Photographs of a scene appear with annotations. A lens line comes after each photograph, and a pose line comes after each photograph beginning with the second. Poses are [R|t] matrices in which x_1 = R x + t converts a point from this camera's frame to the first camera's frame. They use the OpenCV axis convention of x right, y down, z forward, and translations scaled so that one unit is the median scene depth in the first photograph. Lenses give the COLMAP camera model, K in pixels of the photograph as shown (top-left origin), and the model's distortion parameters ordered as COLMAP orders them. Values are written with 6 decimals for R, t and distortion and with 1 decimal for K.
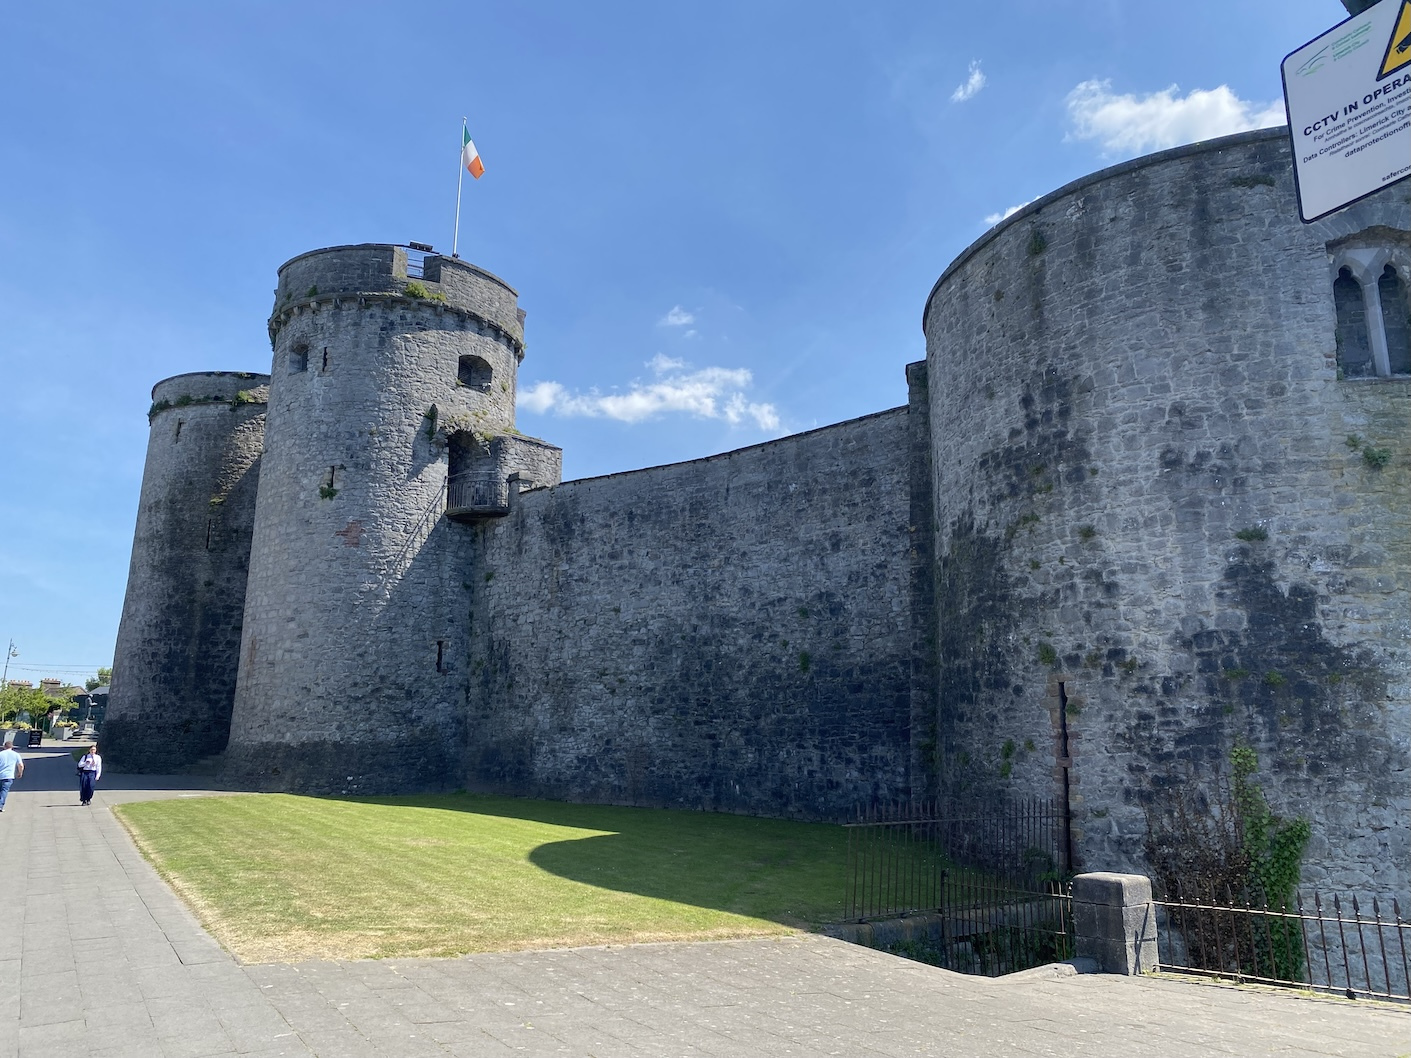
lens RADIAL K [[1085.0, 0, 754.4], [0, 1085.0, 521.2], [0, 0, 1]] dist [0.074475, -0.155248]
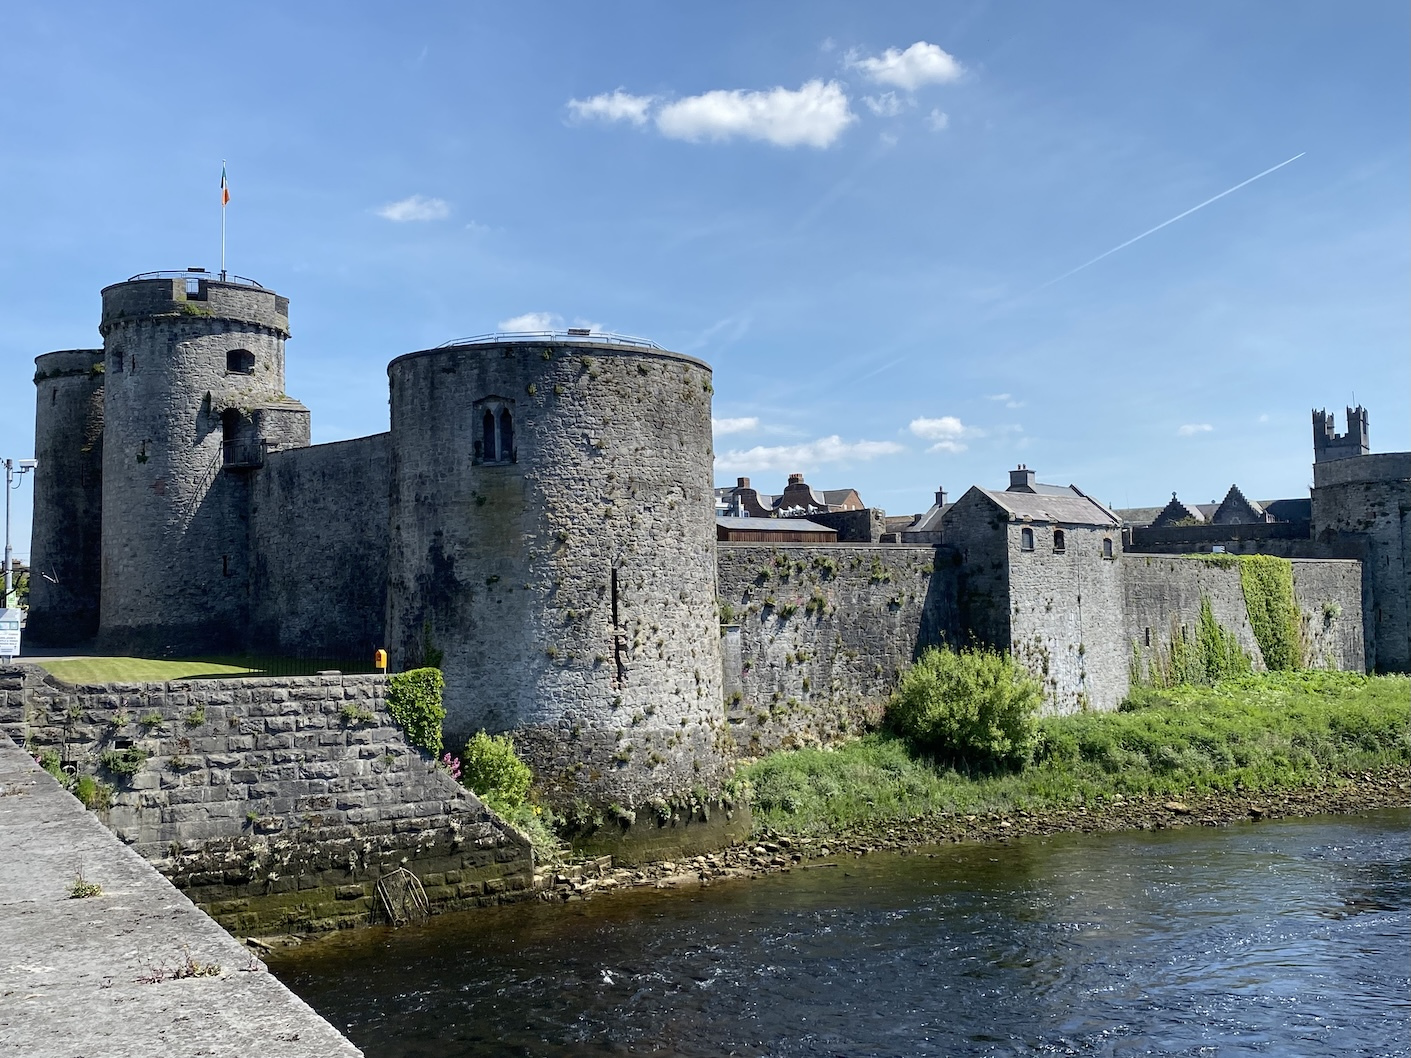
lens RADIAL K [[1465.1, 0, 713.8], [0, 1465.1, 525.6], [0, 0, 1]] dist [0.163492, -0.433082]
pose [[0.990756, -0.032913, -0.131602, 0.638981], [0.052221, 0.987894, 0.146078, -0.190822], [0.125201, -0.151600, 0.980481, -0.888930]]
